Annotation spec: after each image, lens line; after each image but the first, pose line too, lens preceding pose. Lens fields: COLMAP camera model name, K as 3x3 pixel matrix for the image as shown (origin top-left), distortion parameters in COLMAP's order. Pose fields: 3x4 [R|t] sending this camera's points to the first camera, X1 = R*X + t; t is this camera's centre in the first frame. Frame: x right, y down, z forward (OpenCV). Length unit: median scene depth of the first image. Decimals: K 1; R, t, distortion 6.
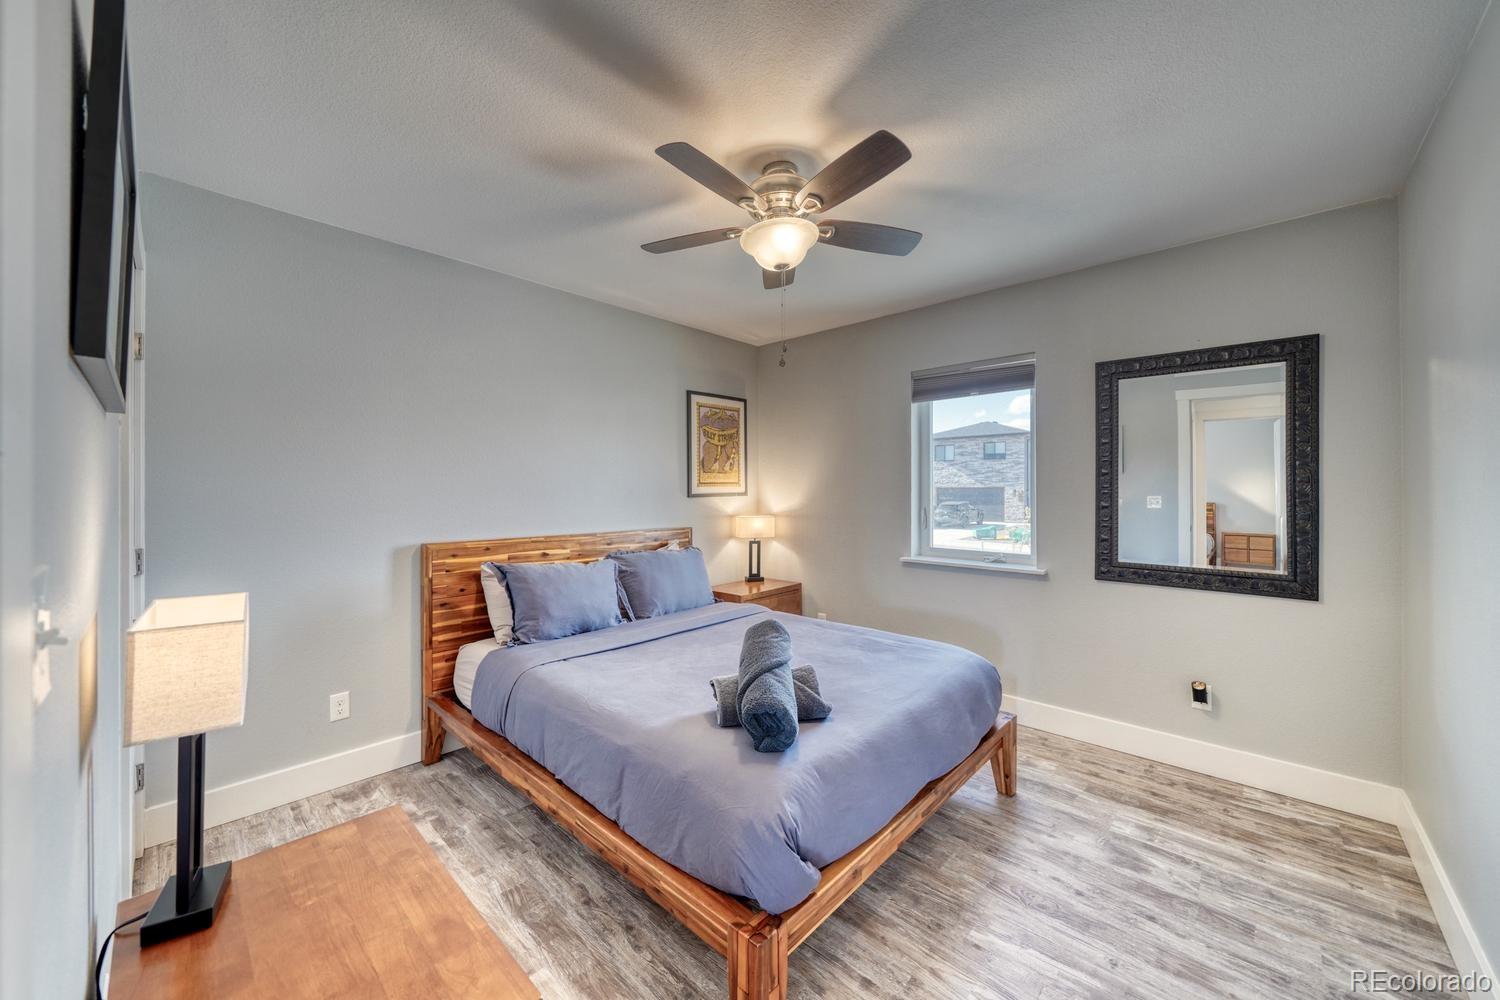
lens RADIAL K [[544.0, 0, 752.3], [0, 544.0, 492.3], [0, 0, 1]] dist [0.001067, 0.000124]
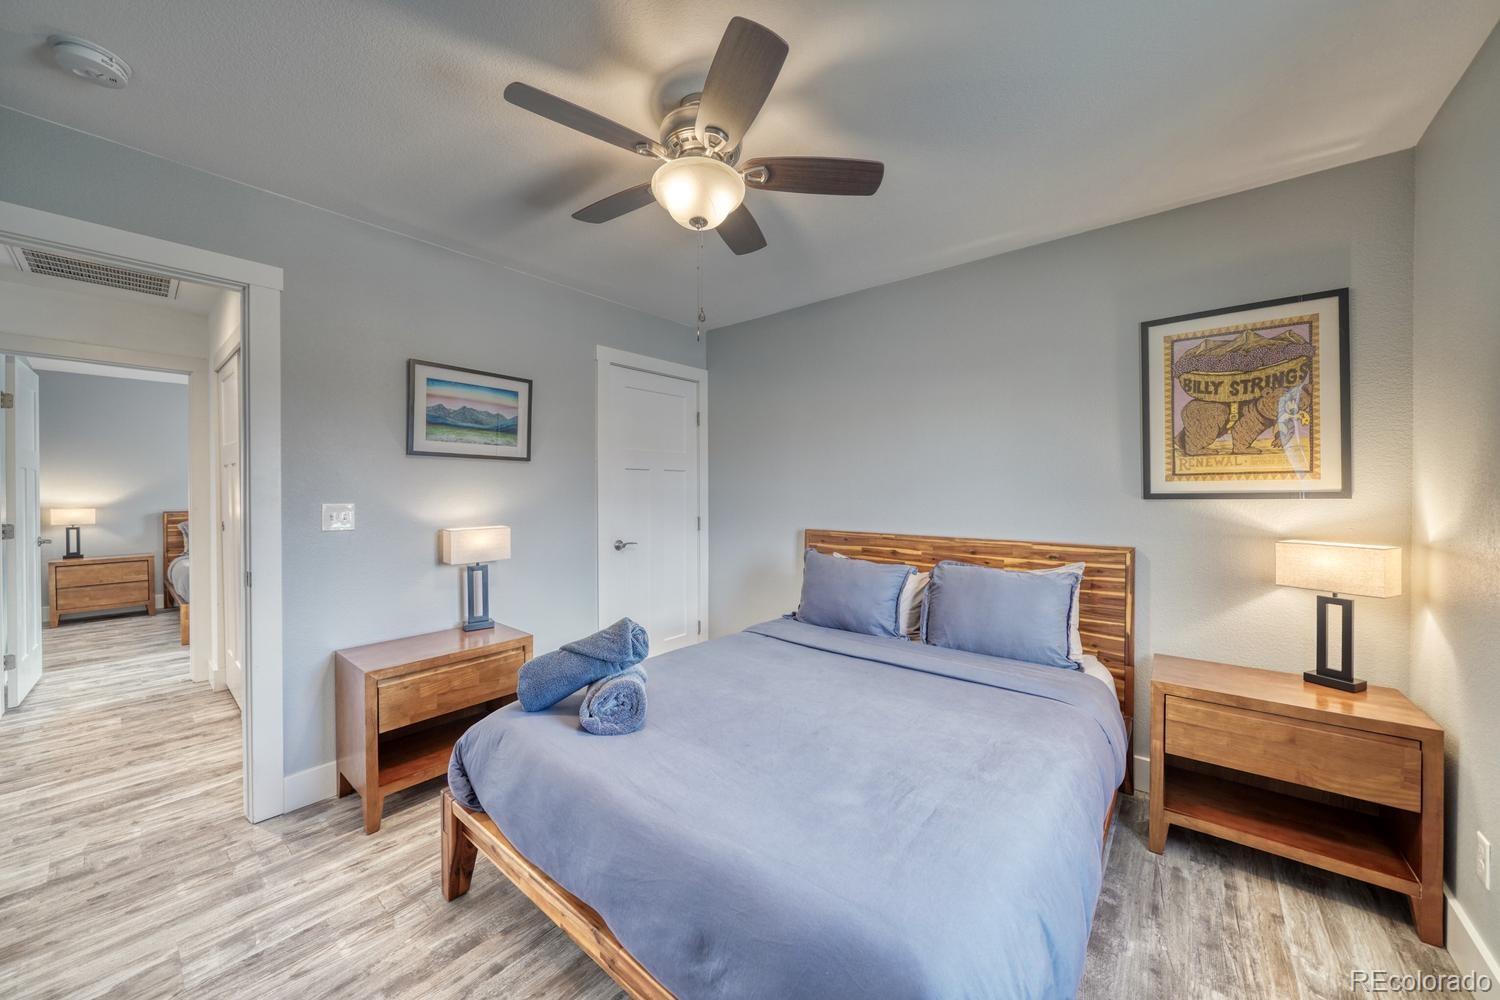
lens RADIAL K [[544.0, 0, 752.3], [0, 544.0, 492.3], [0, 0, 1]] dist [0.001067, 0.000124]
pose [[0.057725, 0.005089, -0.998320, 0.459948], [-0.001090, 0.999987, 0.005034, -0.000528], [0.998332, 0.000798, 0.057730, 0.520554]]
